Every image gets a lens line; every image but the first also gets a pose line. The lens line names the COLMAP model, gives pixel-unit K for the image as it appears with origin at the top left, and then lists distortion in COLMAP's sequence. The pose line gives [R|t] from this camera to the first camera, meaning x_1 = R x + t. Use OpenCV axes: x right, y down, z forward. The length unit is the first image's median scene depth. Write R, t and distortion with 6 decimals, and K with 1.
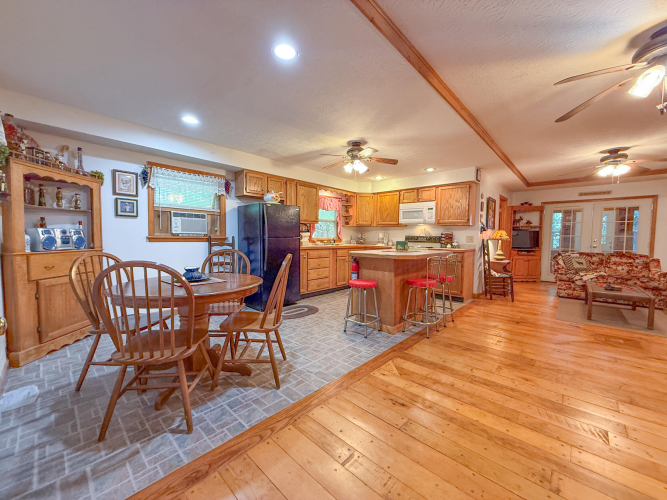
lens RADIAL K [[266.2, 0, 331.6], [0, 266.2, 249.9], [0, 0, 1]] dist [-0.001126, 0.000368]
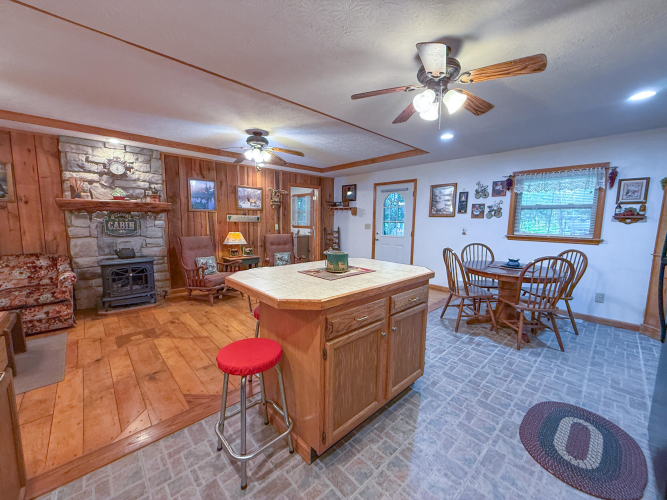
lens RADIAL K [[266.2, 0, 331.6], [0, 266.2, 249.9], [0, 0, 1]] dist [-0.001126, 0.000368]
pose [[-0.996827, -0.030323, 0.073598, 0.167498], [-0.017927, 0.986366, 0.163589, -0.089186], [-0.077555, 0.161751, -0.983779, 1.074780]]
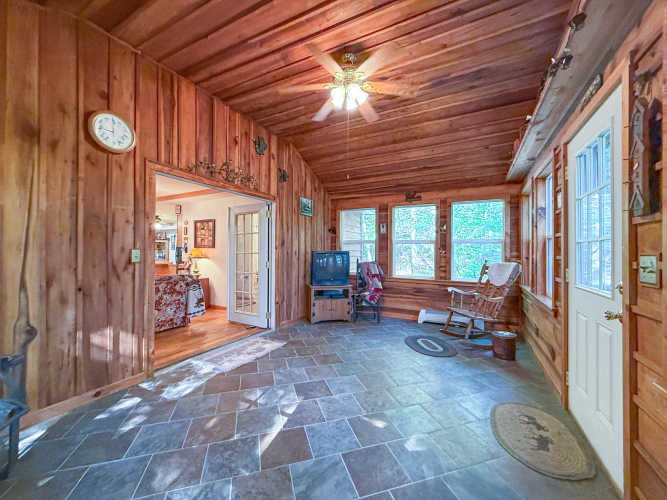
lens RADIAL K [[269.0, 0, 334.8], [0, 269.0, 252.4], [0, 0, 1]] dist [-0.000080, 0.000030]
pose [[0.264784, -0.012779, -0.964223, 1.957214], [-0.044995, 0.998659, -0.025591, -0.060516], [0.963257, 0.050161, 0.263854, 1.333953]]
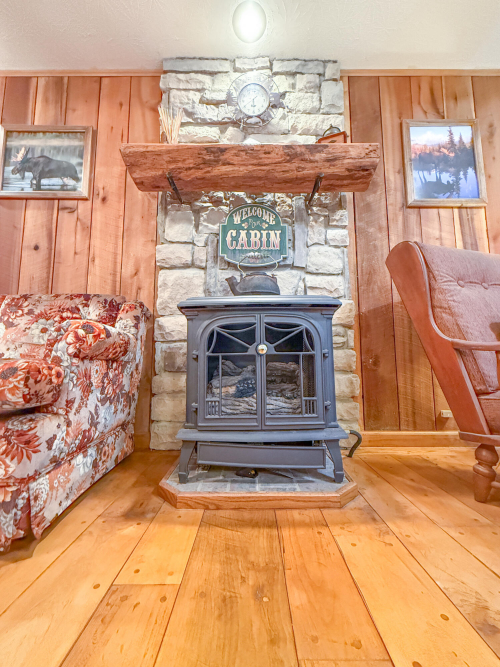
lens RADIAL K [[269.0, 0, 250.0], [0, 269.0, 333.5], [0, 0, 1]] dist [-0.000080, 0.000030]
pose [[-0.678260, 0.070724, 0.731410, 0.631215], [0.033875, 0.997309, -0.065022, 0.107415], [-0.734040, -0.019326, -0.678831, 0.549406]]
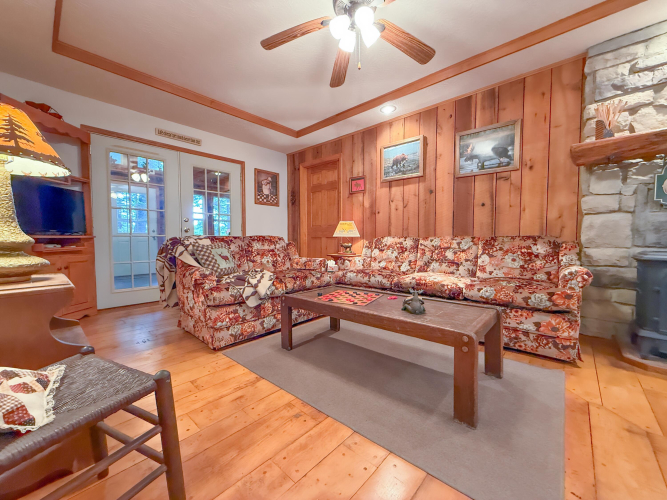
lens RADIAL K [[266.2, 0, 331.6], [0, 266.2, 249.9], [0, 0, 1]] dist [-0.001126, 0.000368]
pose [[-0.008227, -0.050454, 0.998692, 0.485464], [0.053021, 0.997299, 0.050821, 0.023318], [-0.998559, 0.053370, -0.005530, 0.839656]]
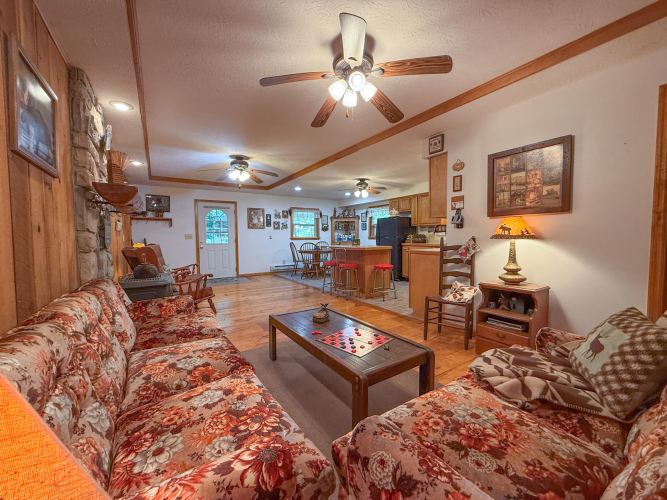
lens RADIAL K [[266.2, 0, 331.6], [0, 266.2, 249.9], [0, 0, 1]] dist [-0.001126, 0.000368]
pose [[-0.245706, 0.038676, -0.968572, 1.218917], [-0.041013, 0.997894, 0.050251, -0.029170], [0.968476, 0.052071, -0.243603, 0.866612]]
